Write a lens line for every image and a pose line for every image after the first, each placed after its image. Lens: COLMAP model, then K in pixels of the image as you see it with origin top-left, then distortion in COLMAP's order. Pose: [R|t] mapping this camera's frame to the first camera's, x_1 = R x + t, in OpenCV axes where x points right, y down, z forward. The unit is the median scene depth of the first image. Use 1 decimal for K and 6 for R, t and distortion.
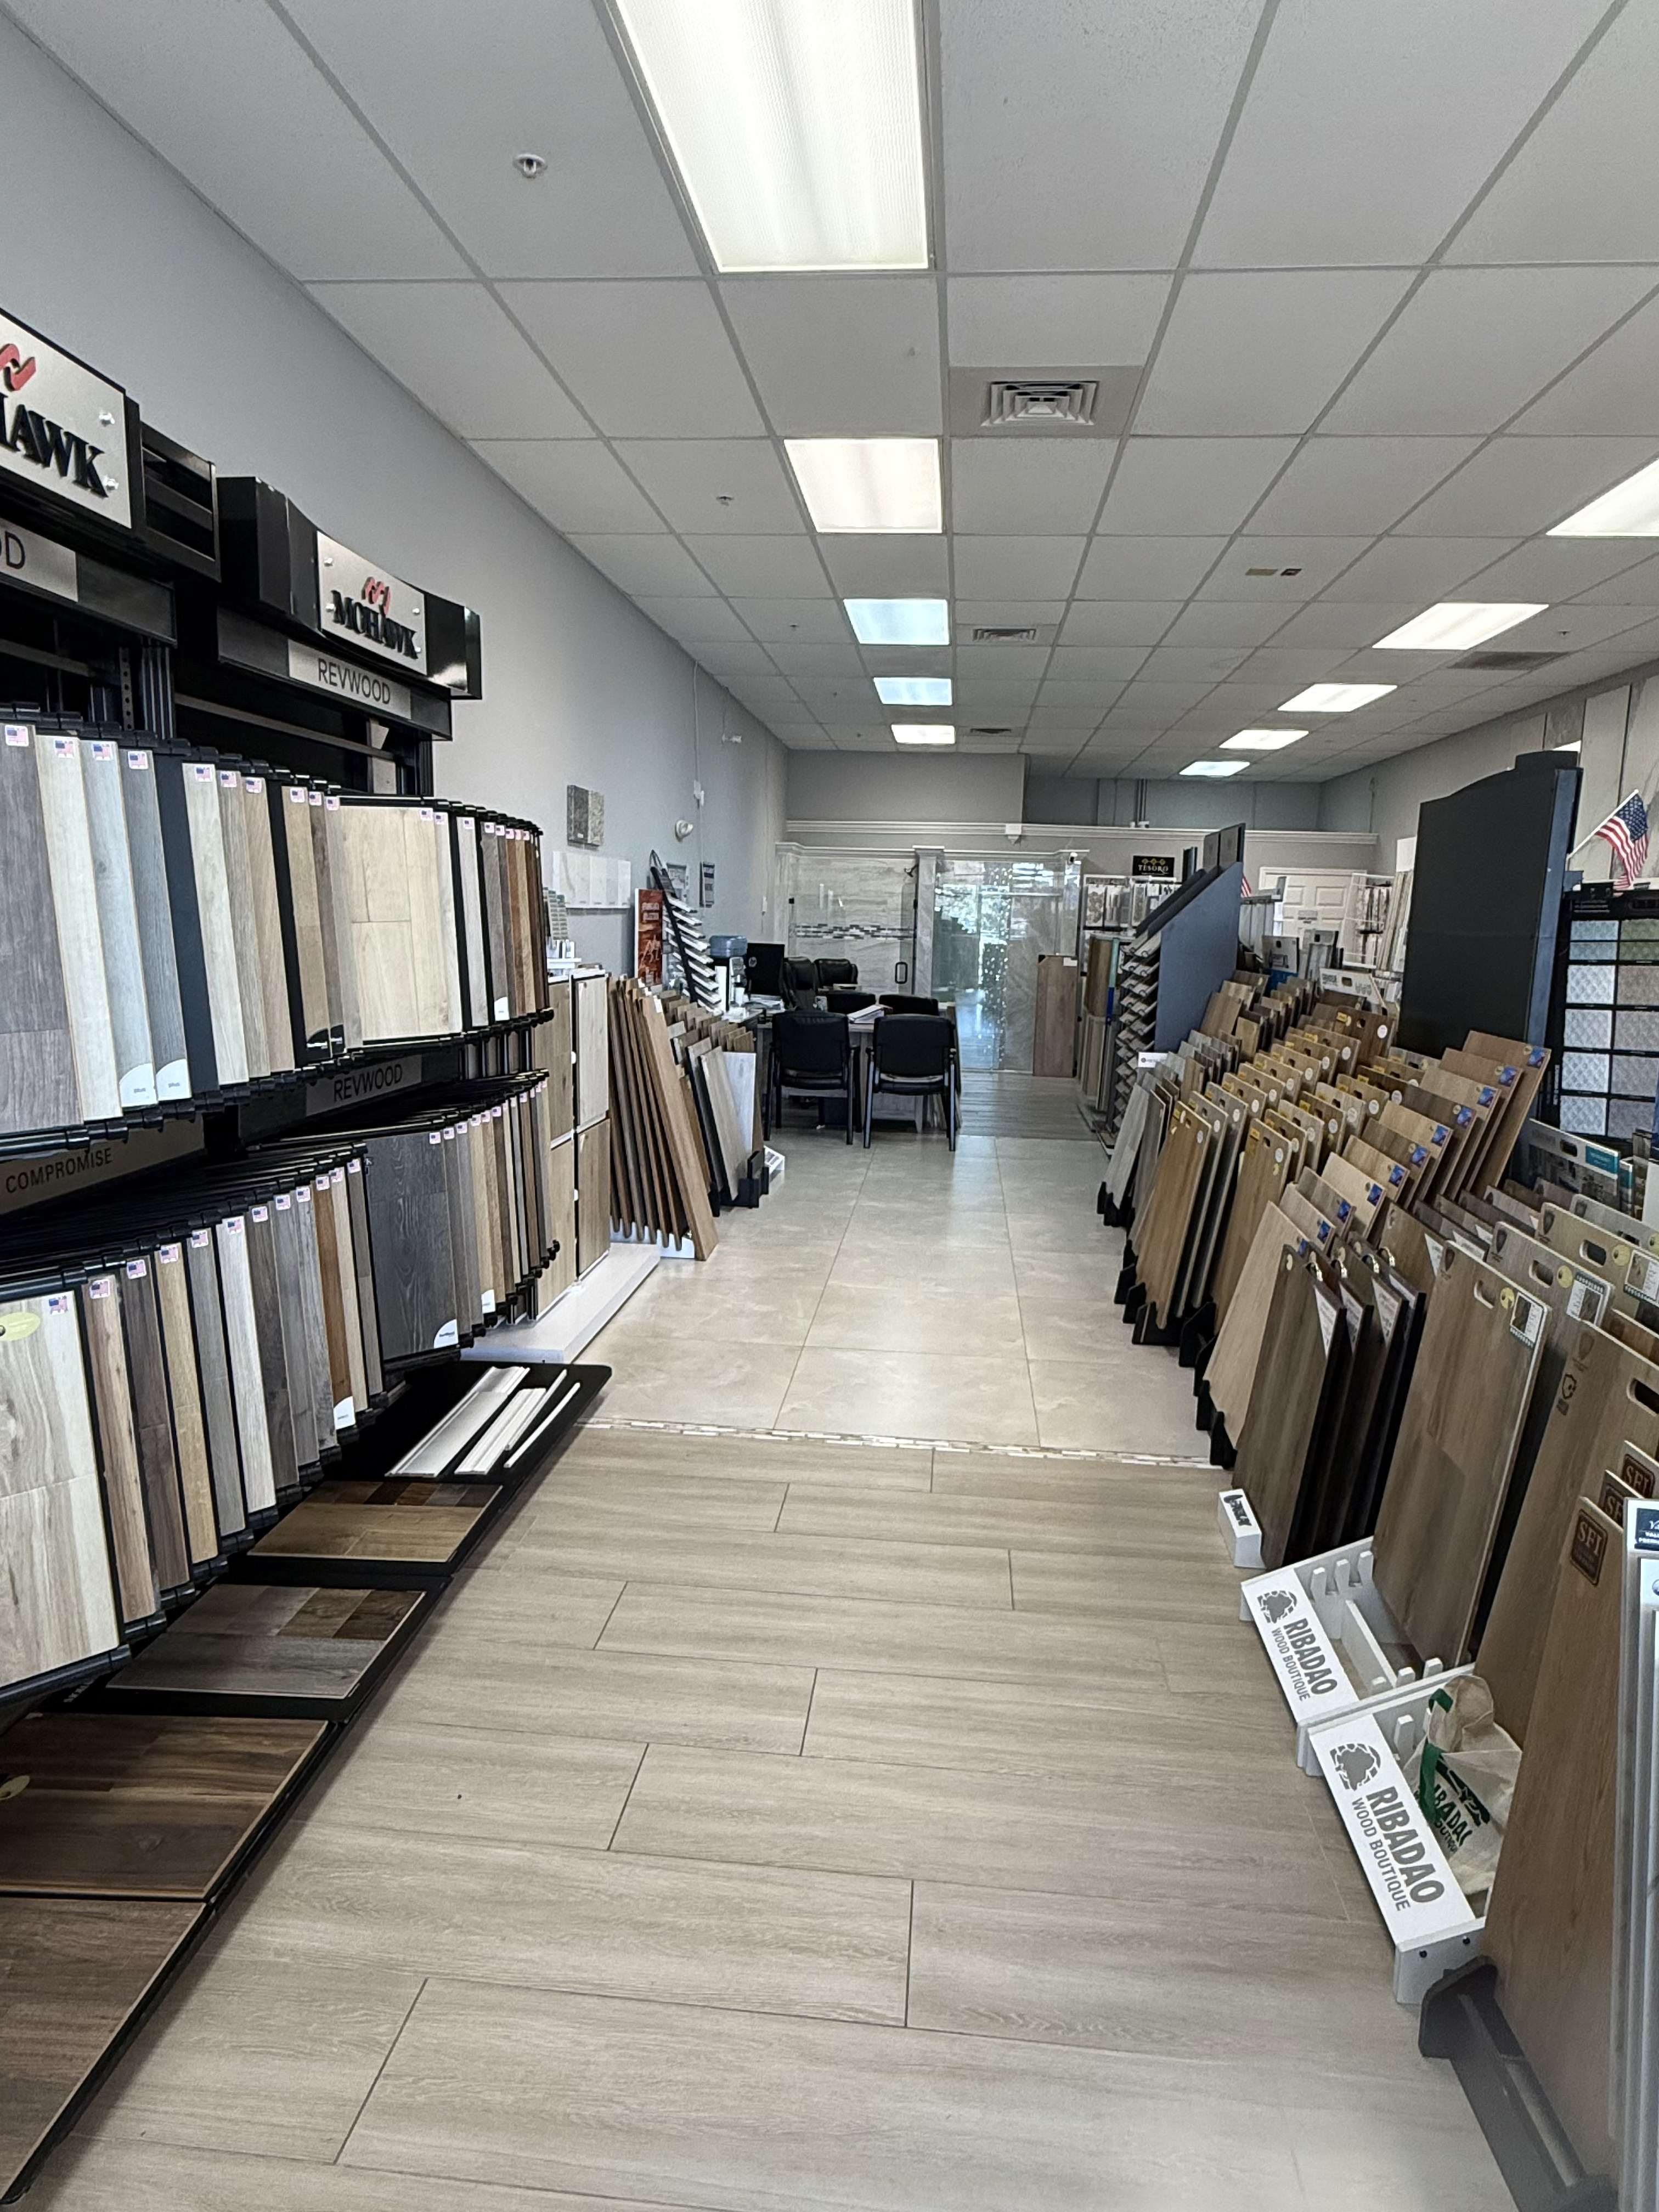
lens RADIAL K [[1359.4, 0, 829.5], [0, 1359.4, 1106.0], [0, 0, 1]] dist [0.000333, 0.000561]
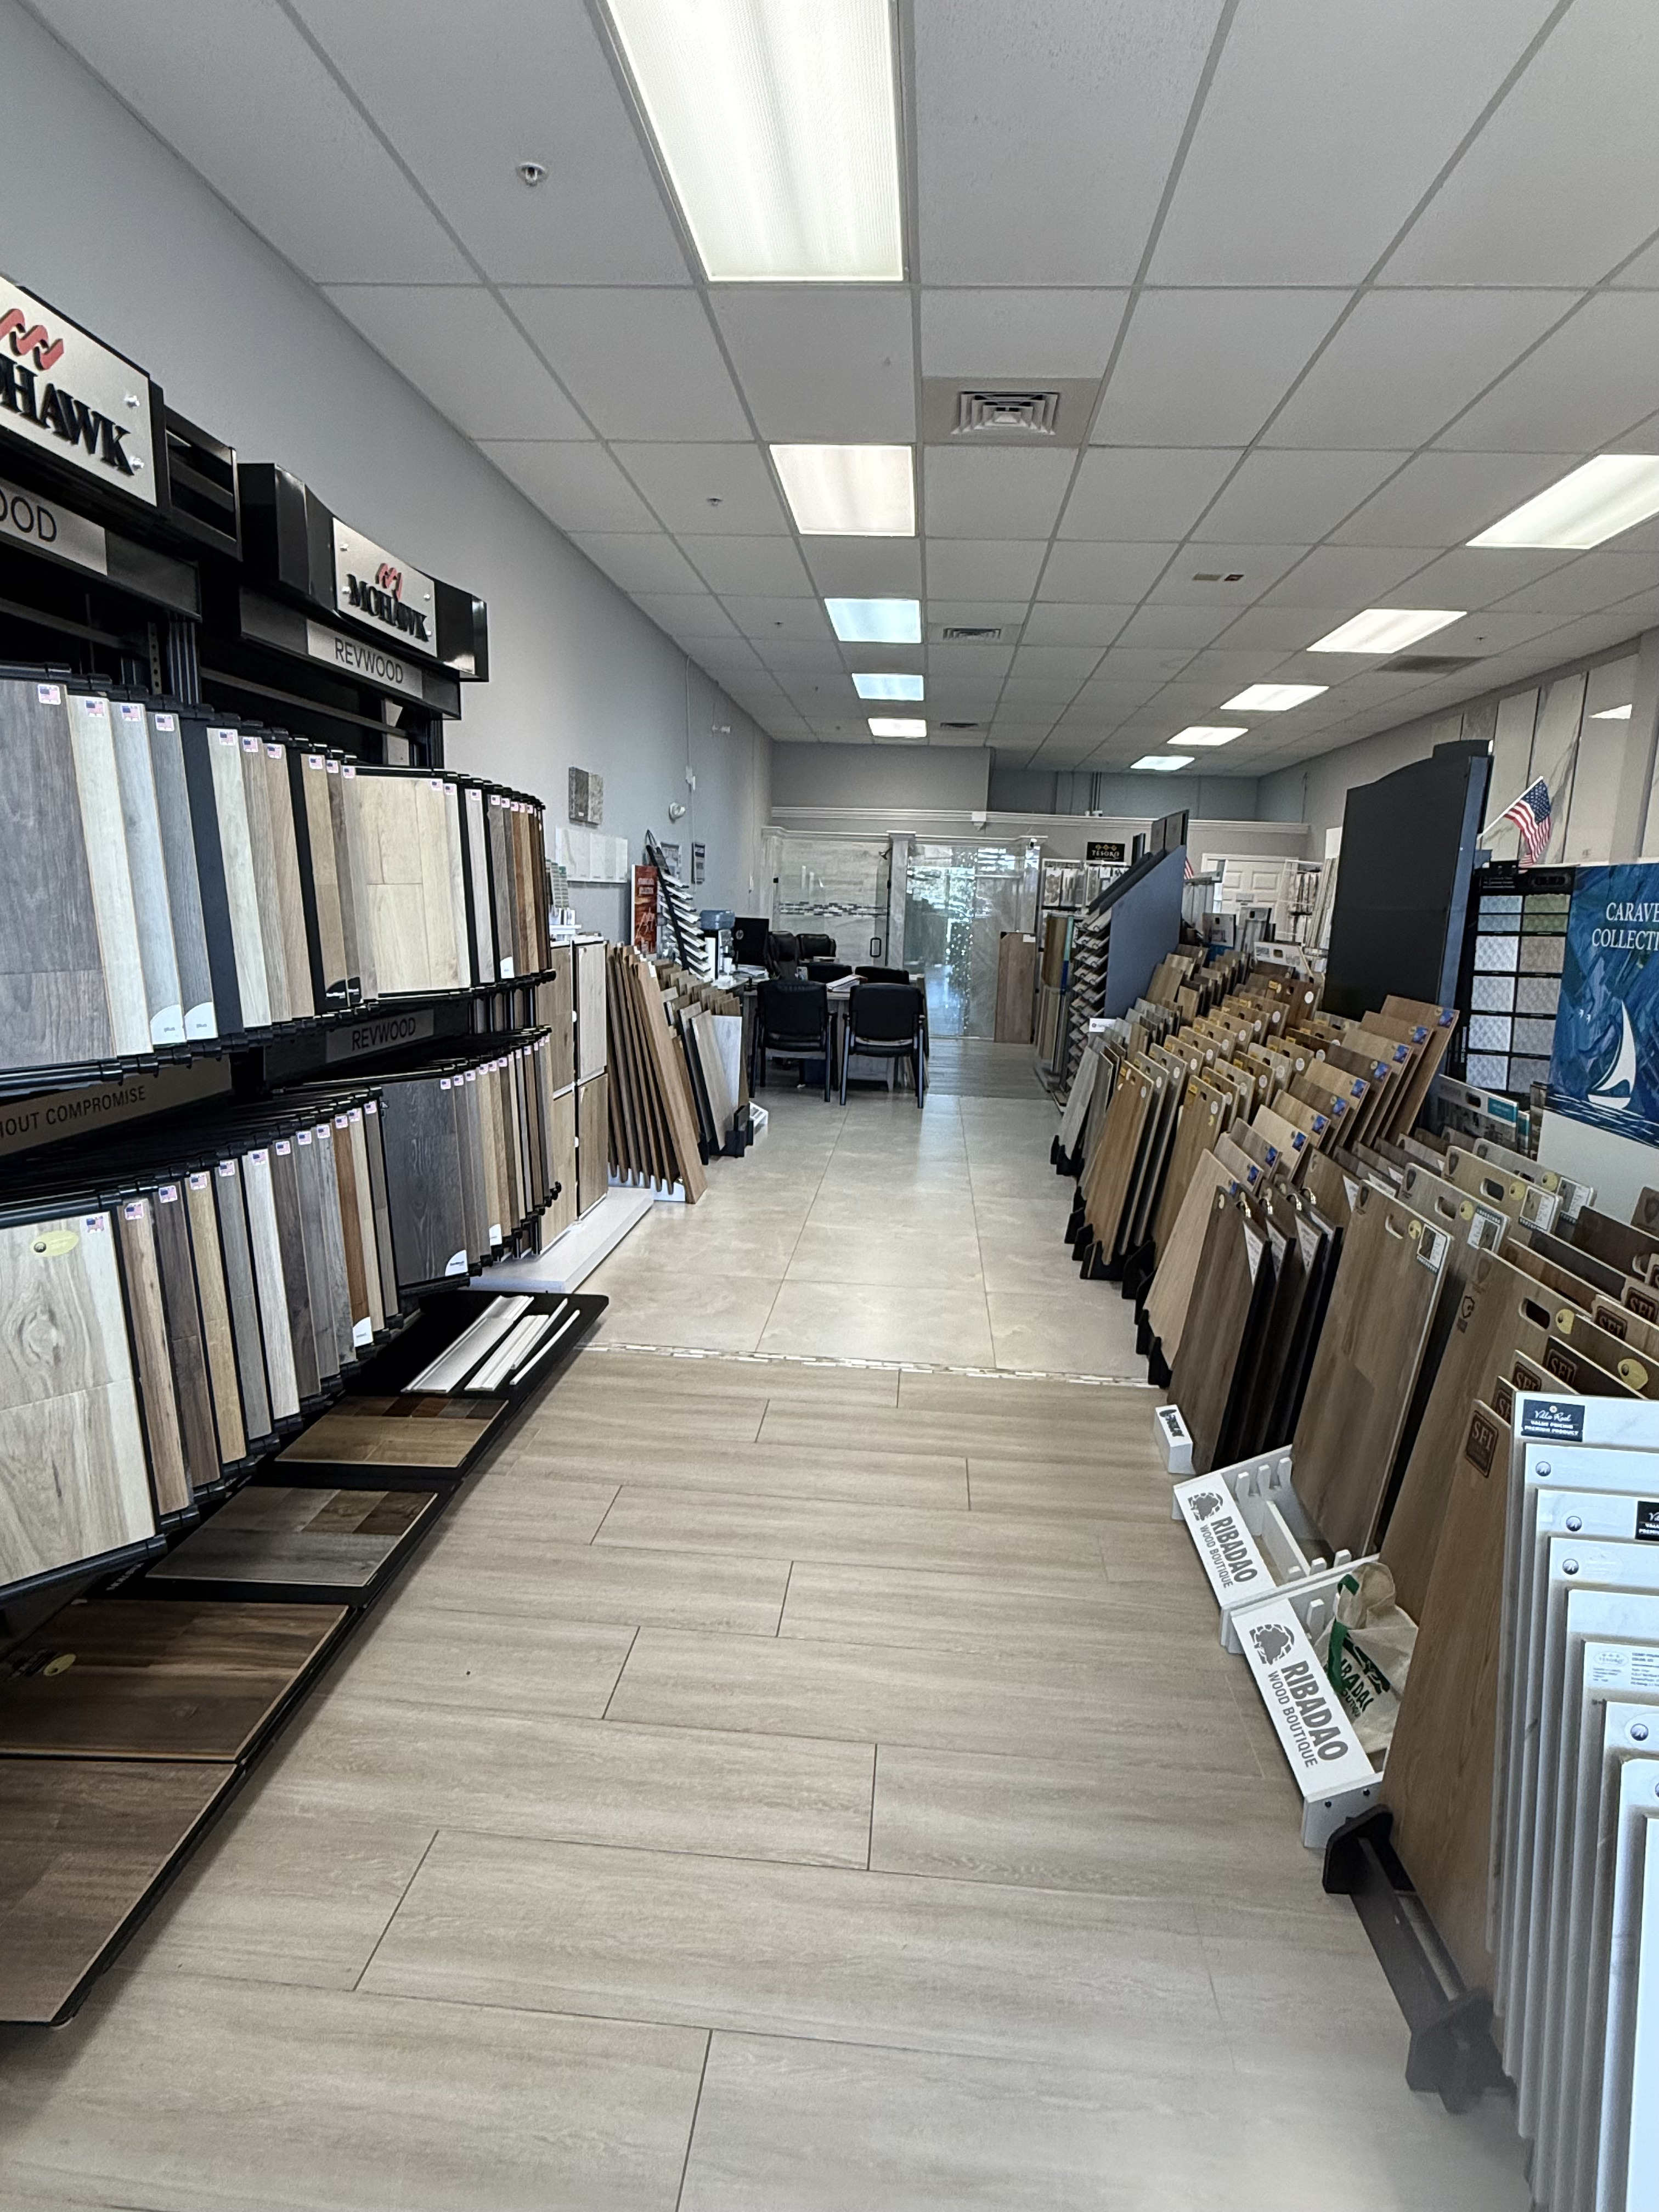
lens RADIAL K [[1235.2, 0, 833.3], [0, 1235.2, 1109.8], [0, 0, 1]] dist [0.000246, 0.000568]
pose [[0.999809, 0.005638, 0.018716, 0.002799], [-0.006206, 0.999517, 0.030460, 0.012468], [-0.018536, -0.030571, 0.999361, 0.001906]]
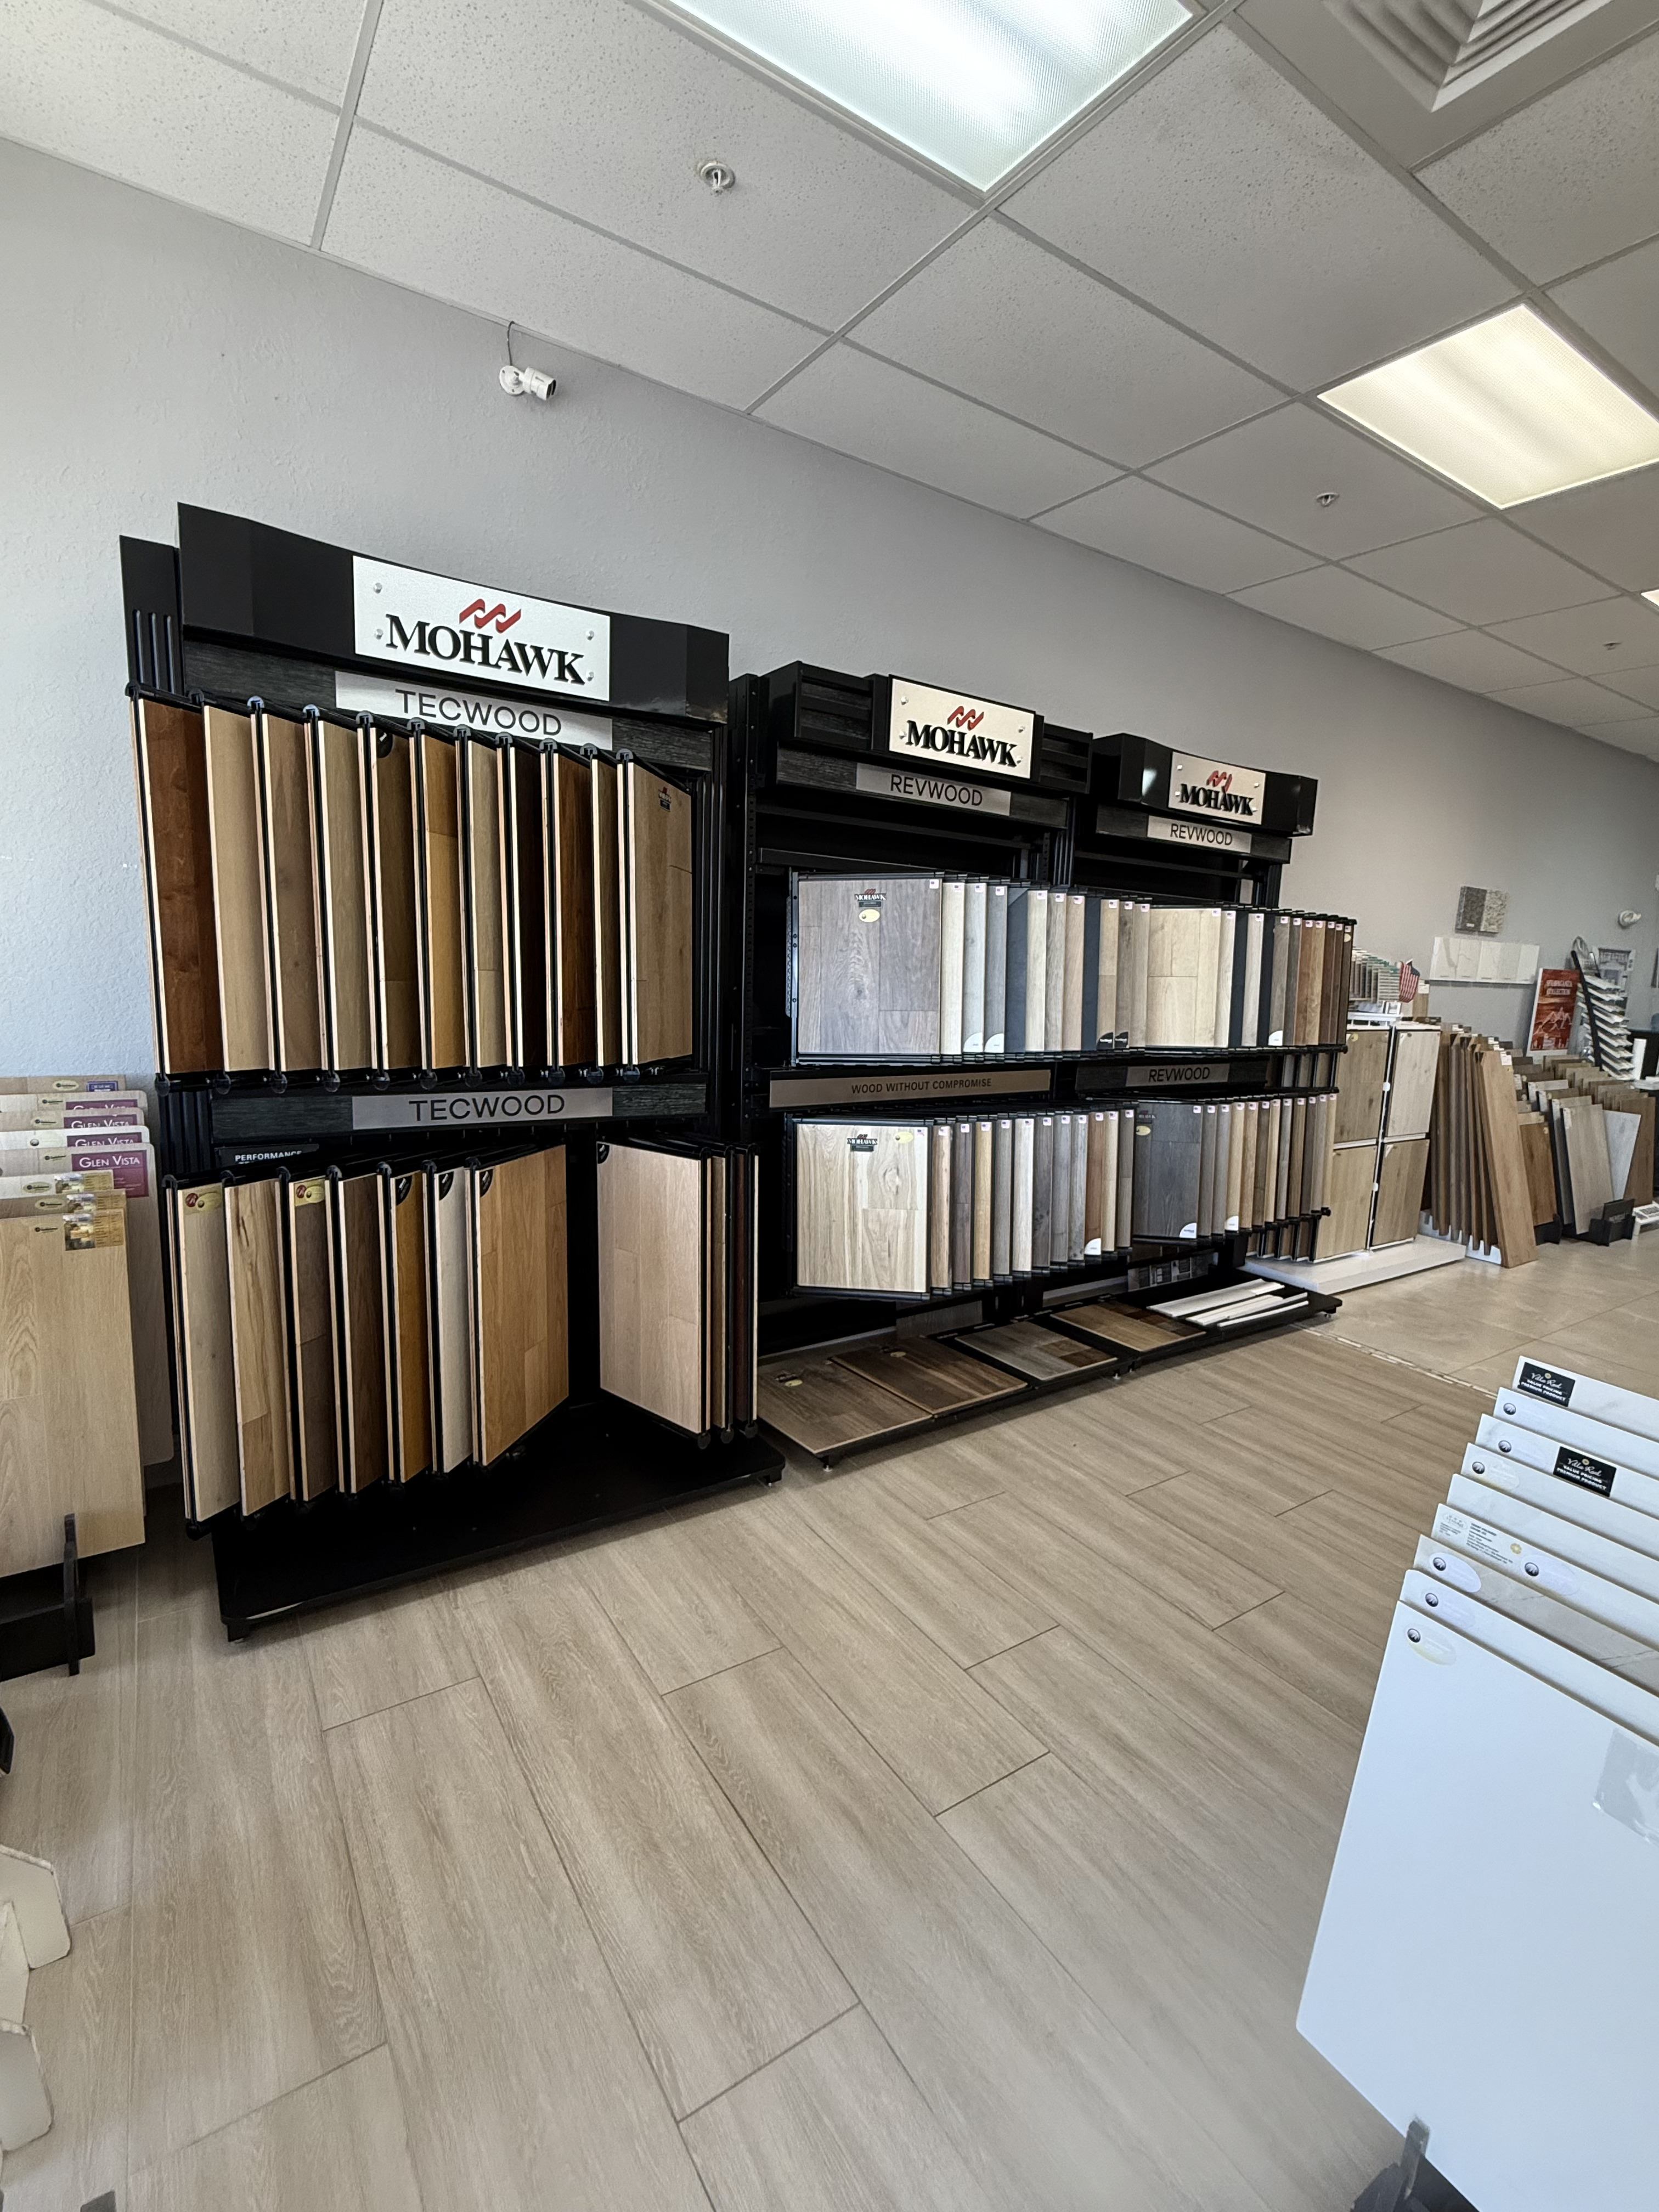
lens RADIAL K [[1007.7, 0, 829.5], [0, 1007.7, 1106.0], [0, 0, 1]] dist [0.000012, -0.000107]
pose [[0.632106, 0.121251, -0.765336, 0.373131], [-0.140367, 0.989259, 0.040794, 0.033173], [0.762062, 0.081642, 0.642336, -0.122157]]
